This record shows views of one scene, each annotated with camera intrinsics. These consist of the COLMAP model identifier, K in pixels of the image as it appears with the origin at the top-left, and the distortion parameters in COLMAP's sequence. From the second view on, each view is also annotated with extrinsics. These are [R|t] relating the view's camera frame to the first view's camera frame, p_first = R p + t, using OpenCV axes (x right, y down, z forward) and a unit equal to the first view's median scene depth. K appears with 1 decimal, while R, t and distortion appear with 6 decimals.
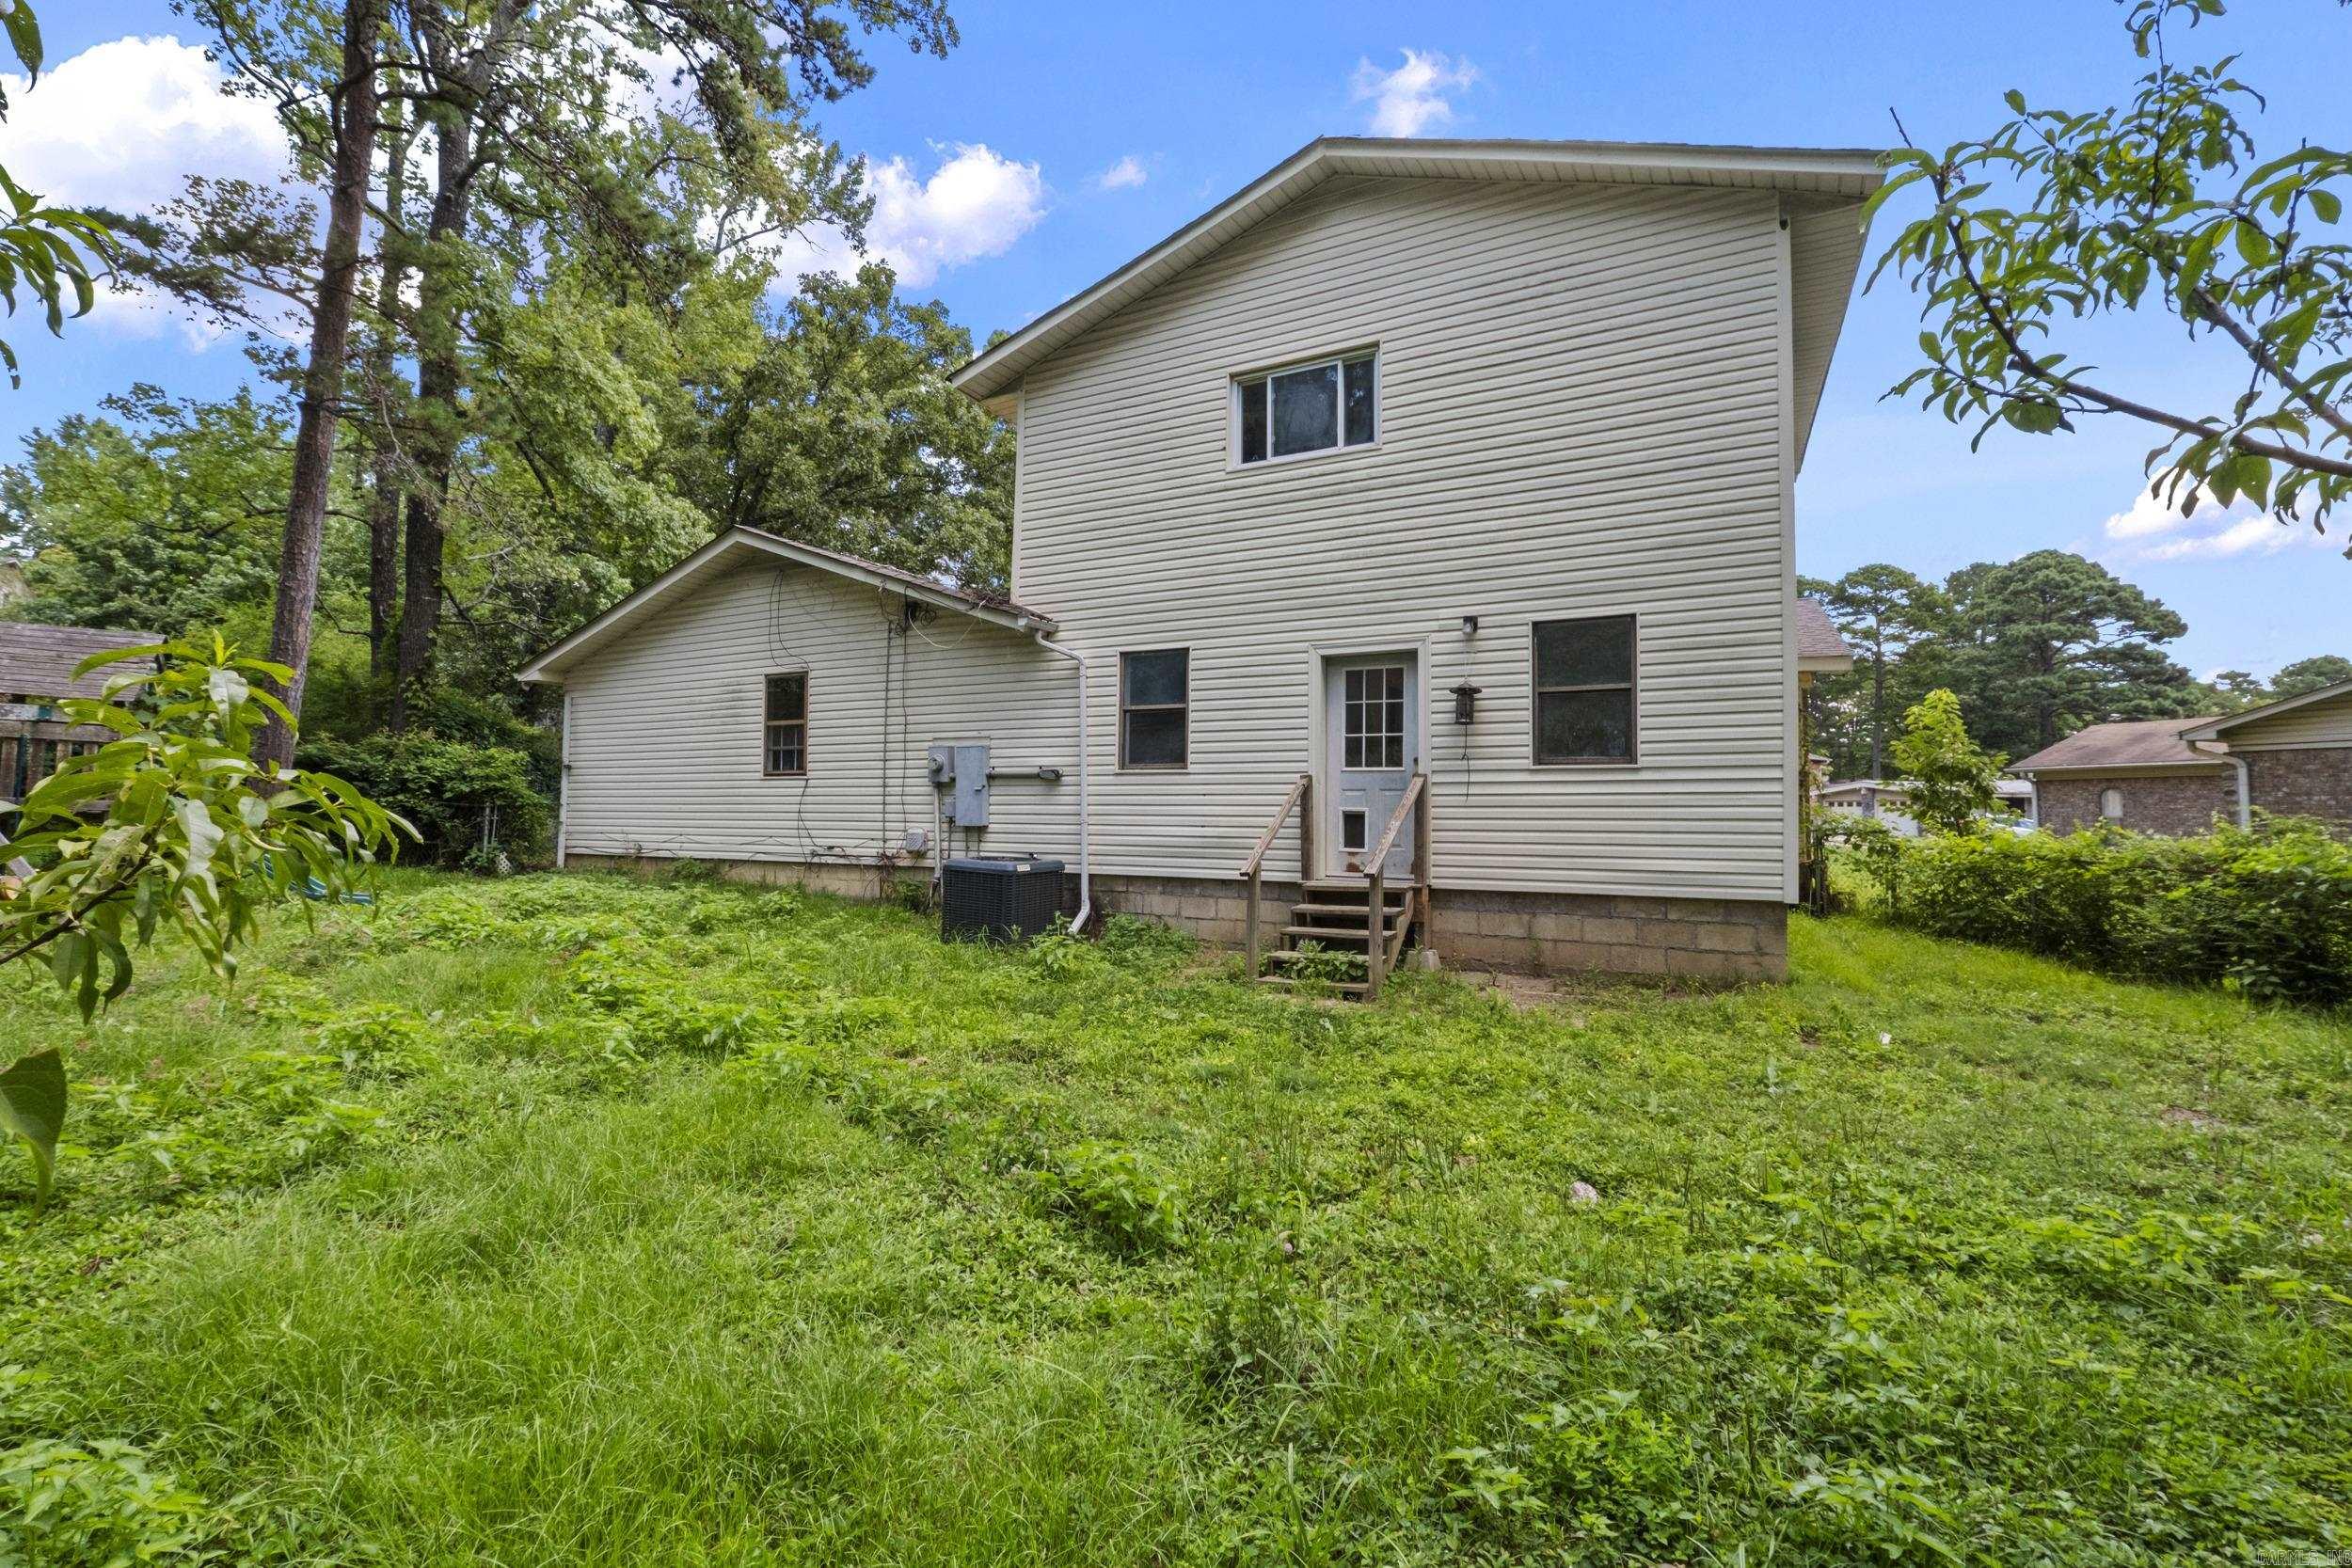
lens RADIAL K [[1021.0, 0, 1179.1], [0, 1021.0, 785.4], [0, 0, 1]] dist [-0.007439, 0.000108]
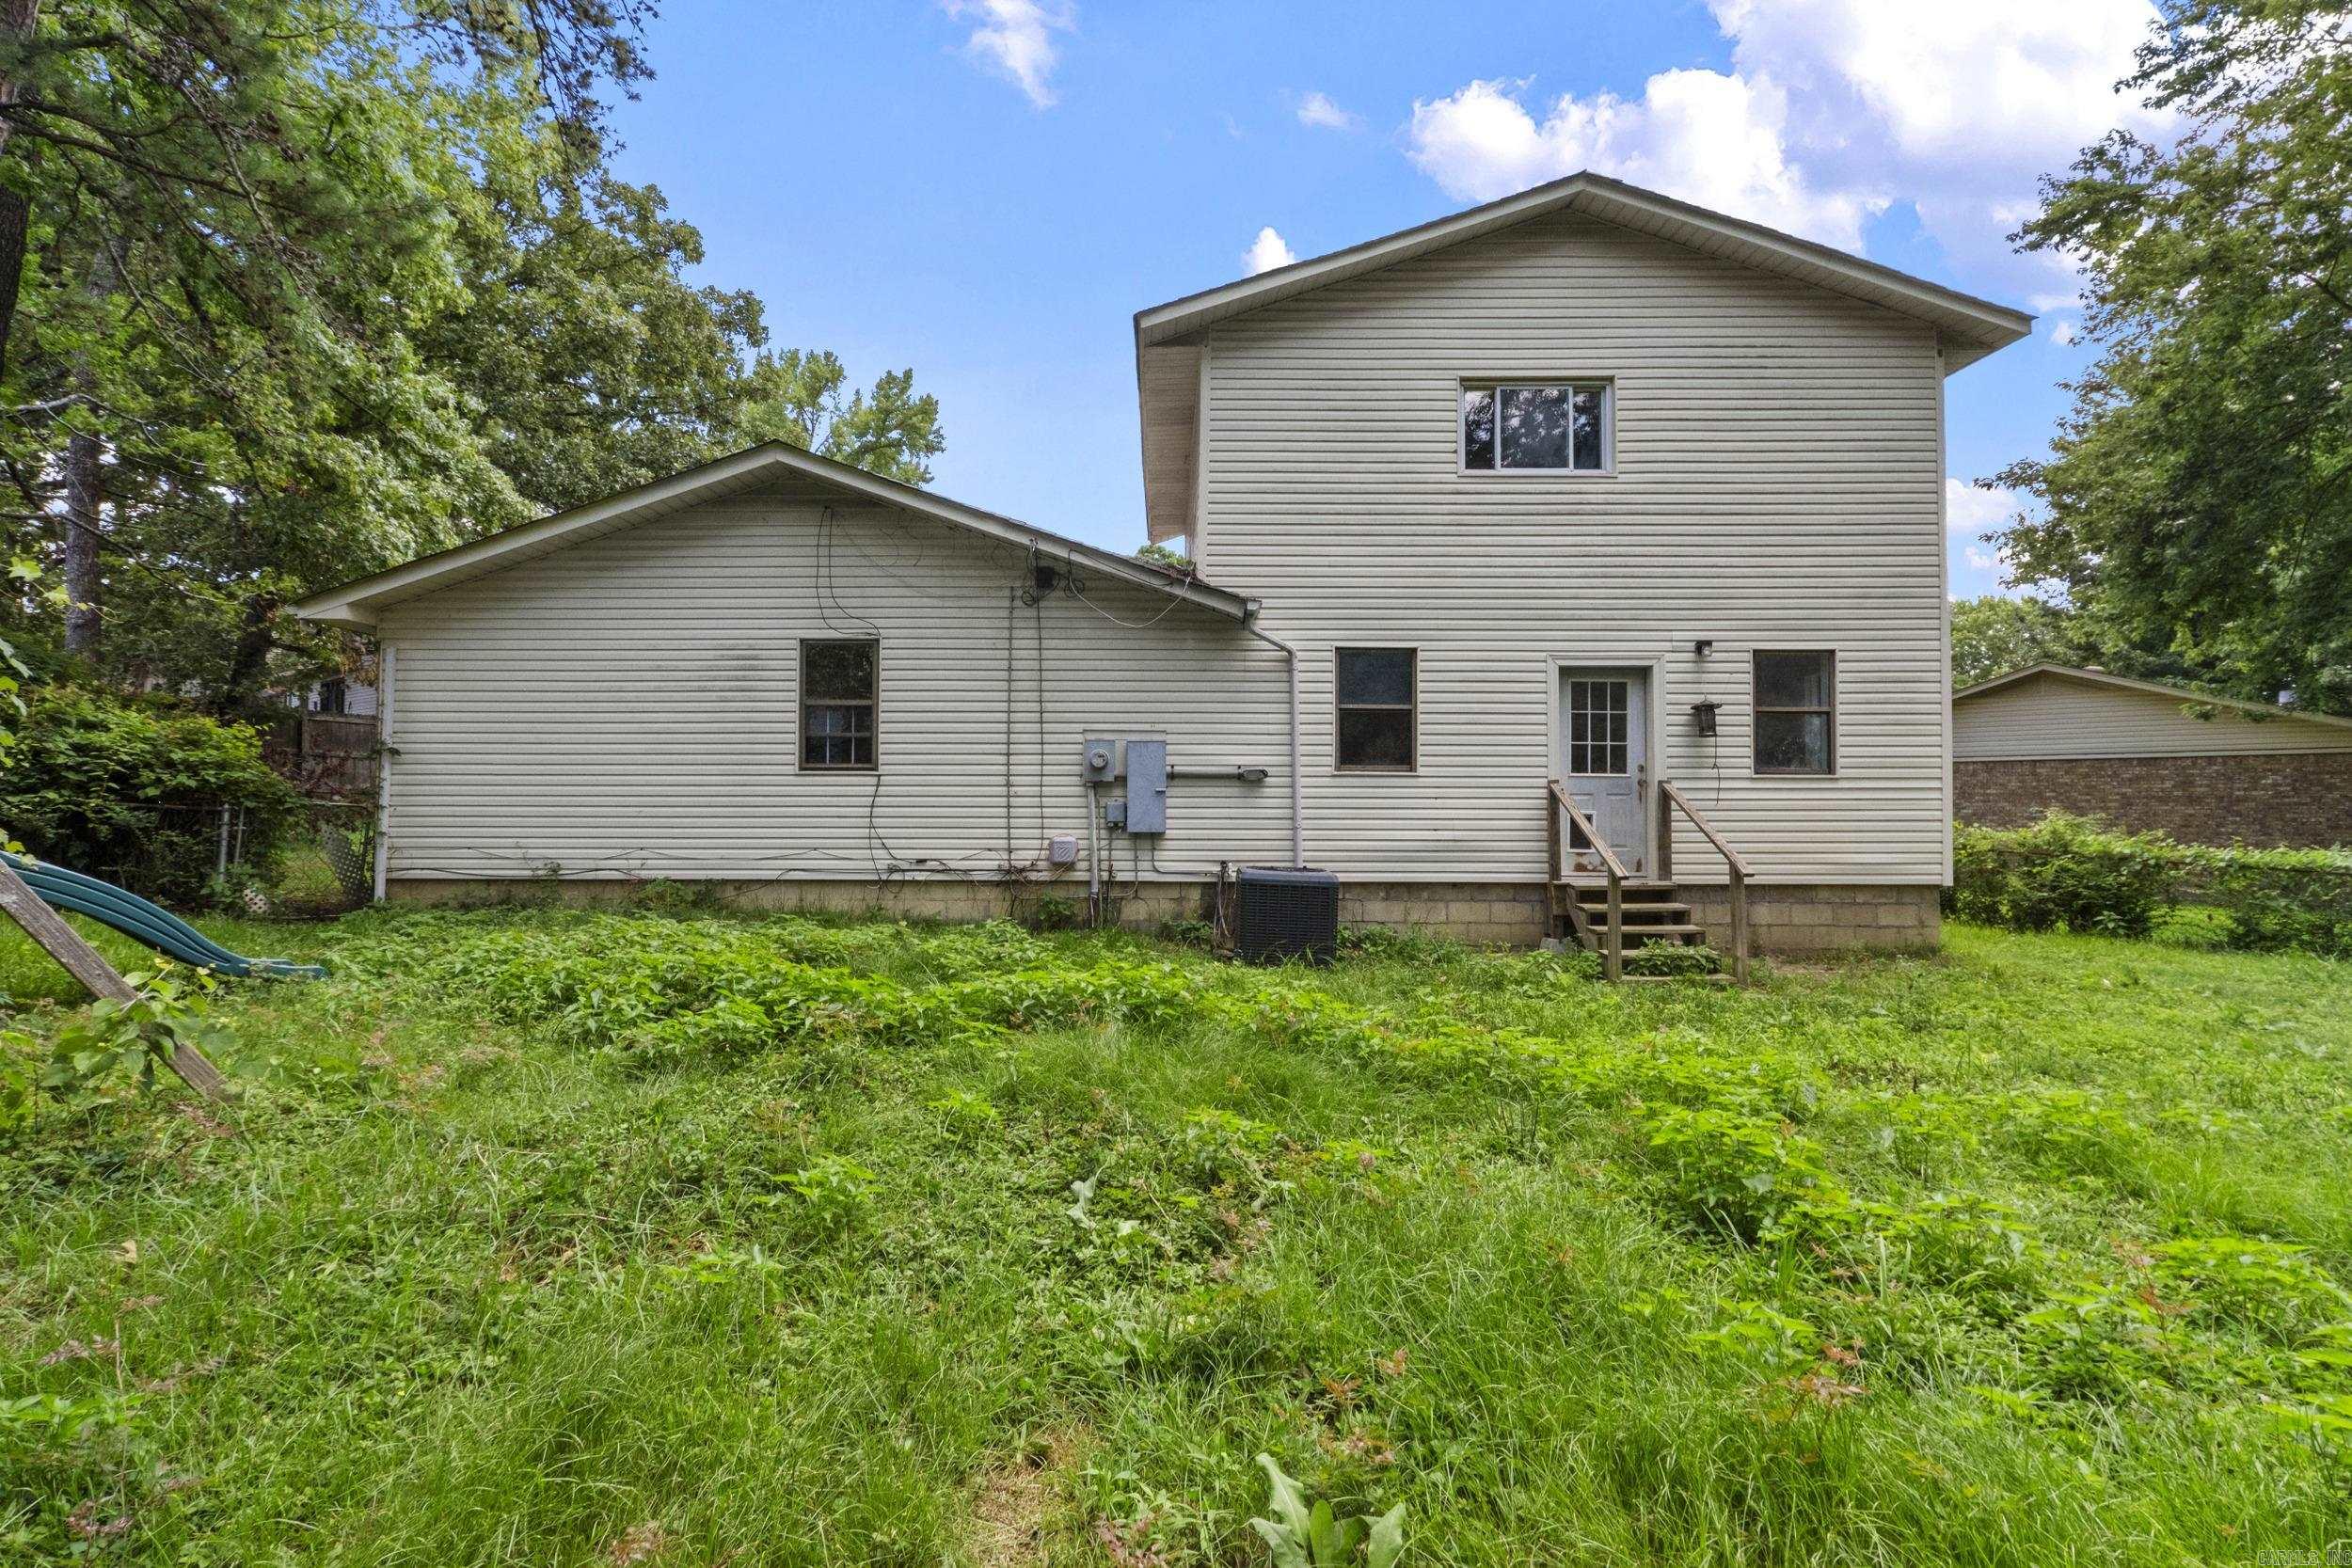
lens RADIAL K [[1021.0, 0, 1177.1], [0, 1021.0, 792.6], [0, 0, 1]] dist [-0.007439, 0.000108]
pose [[0.889188, 0.007047, 0.457488, -0.644743], [-0.010036, 0.999941, 0.004103, 0.002197], [-0.457432, -0.008239, 0.889206, 0.233178]]
